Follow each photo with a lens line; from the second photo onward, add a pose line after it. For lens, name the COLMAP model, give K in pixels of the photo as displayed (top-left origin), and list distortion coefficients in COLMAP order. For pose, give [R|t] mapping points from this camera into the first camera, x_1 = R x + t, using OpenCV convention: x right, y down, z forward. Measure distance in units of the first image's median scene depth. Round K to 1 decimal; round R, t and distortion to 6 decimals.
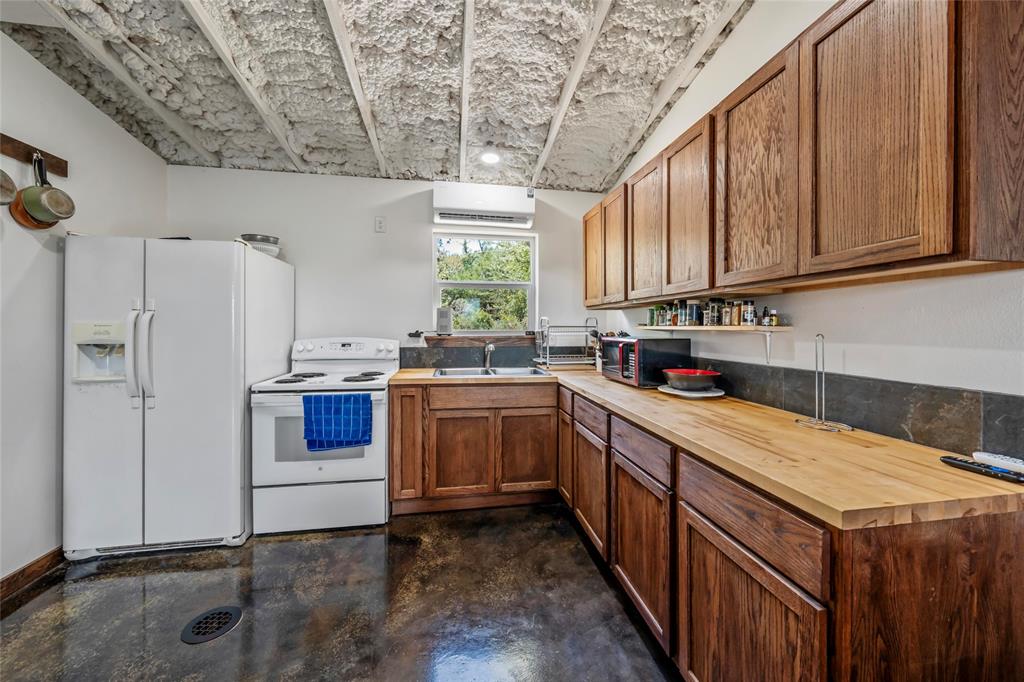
lens RADIAL K [[379.0, 0, 513.3], [0, 379.0, 329.5], [0, 0, 1]] dist [-0.001115, 0.000121]
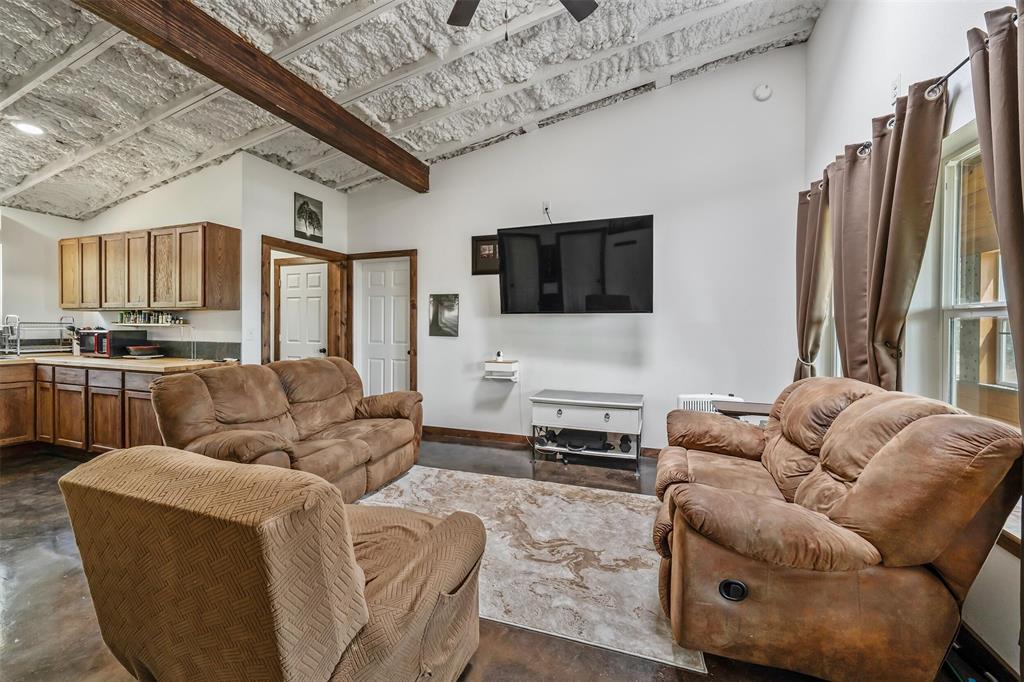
lens RADIAL K [[414.1, 0, 510.6], [0, 414.1, 329.0], [0, 0, 1]] dist [0.000461, 0.000409]
pose [[0.496897, -0.002414, 0.867806, -0.400117], [-0.001968, 0.999990, 0.003909, 0.005472], [-0.867808, -0.003650, 0.496887, -1.514402]]
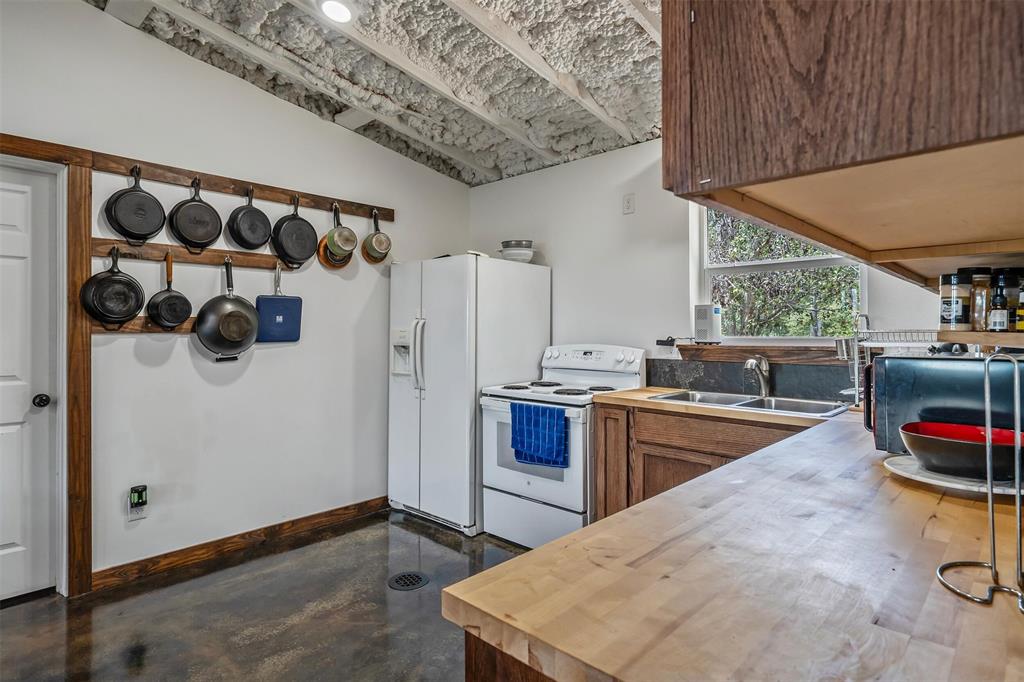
lens RADIAL K [[546.3, 0, 512.9], [0, 546.3, 326.9], [0, 0, 1]] dist [0.002673, 0.000346]
pose [[0.605847, -0.007829, -0.795543, 0.574932], [-0.002909, 0.999923, -0.012055, -0.004147], [0.795576, 0.009618, 0.605778, 0.150164]]
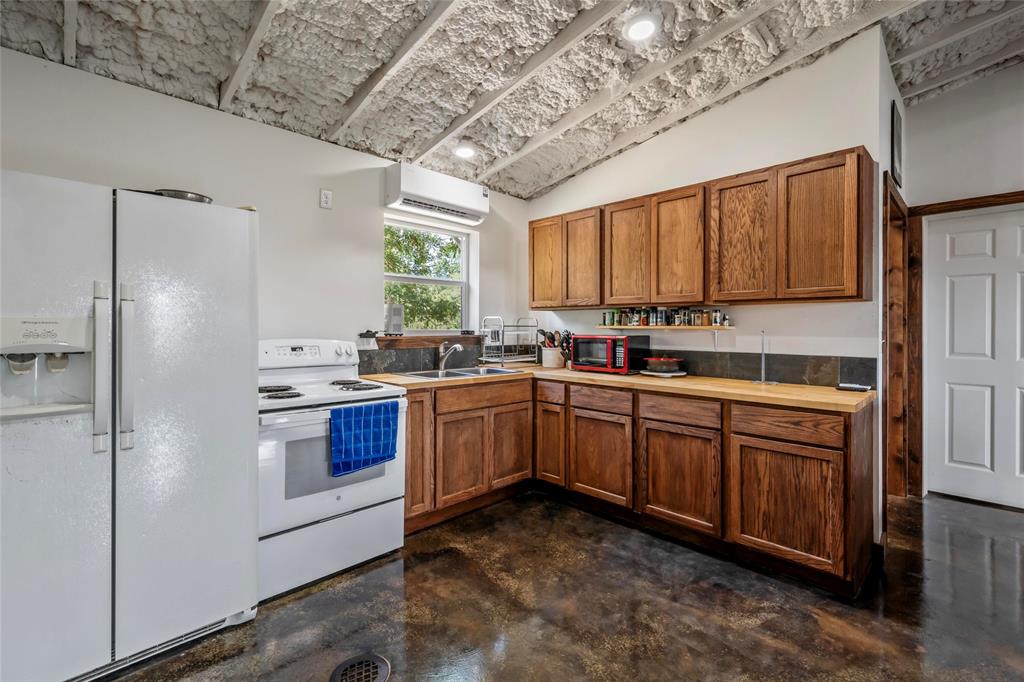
lens RADIAL K [[453.7, 0, 513.1], [0, 453.7, 327.3], [0, 0, 1]] dist [0.002042, 0.000235]
pose [[0.816996, 0.000772, 0.576643, -0.804310], [0.001698, 0.999992, -0.003745, 0.001081], [-0.576641, 0.004038, 0.816988, -0.026852]]
